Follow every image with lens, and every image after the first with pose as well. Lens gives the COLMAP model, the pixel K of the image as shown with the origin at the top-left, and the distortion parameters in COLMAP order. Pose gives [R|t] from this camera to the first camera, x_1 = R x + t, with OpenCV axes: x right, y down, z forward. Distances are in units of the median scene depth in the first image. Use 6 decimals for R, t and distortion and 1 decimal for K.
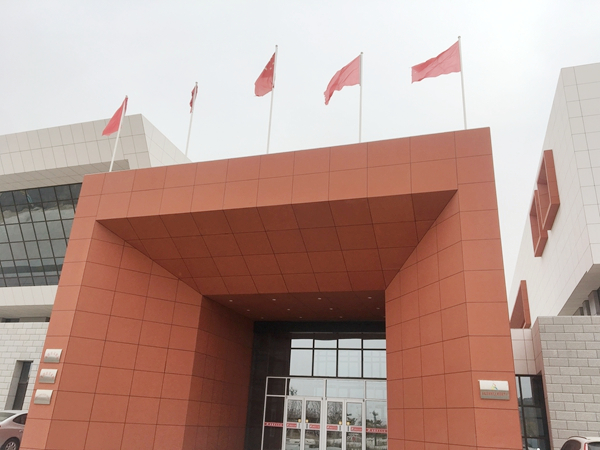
lens RADIAL K [[499.5, 0, 300.0], [0, 499.5, 225.0], [0, 0, 1]] dist [0.043028, -0.083247]
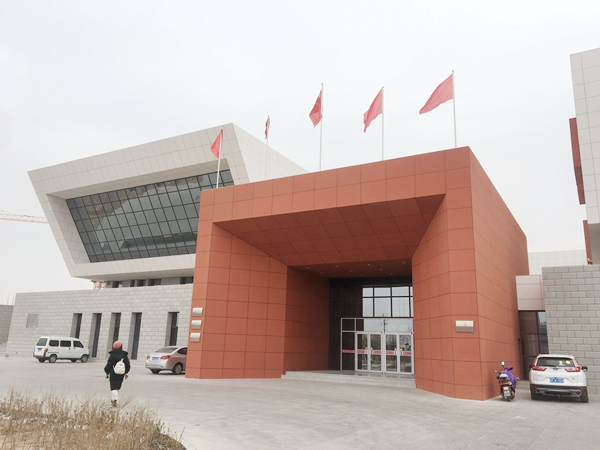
lens RADIAL K [[511.2, 0, 300.0], [0, 511.2, 225.0], [0, 0, 1]] dist [-0.002386, -0.008336]
pose [[0.977036, -0.068851, -0.201642, 0.149492], [0.094370, 0.988302, 0.119802, -0.153676], [0.191035, -0.136080, 0.972105, -0.416332]]
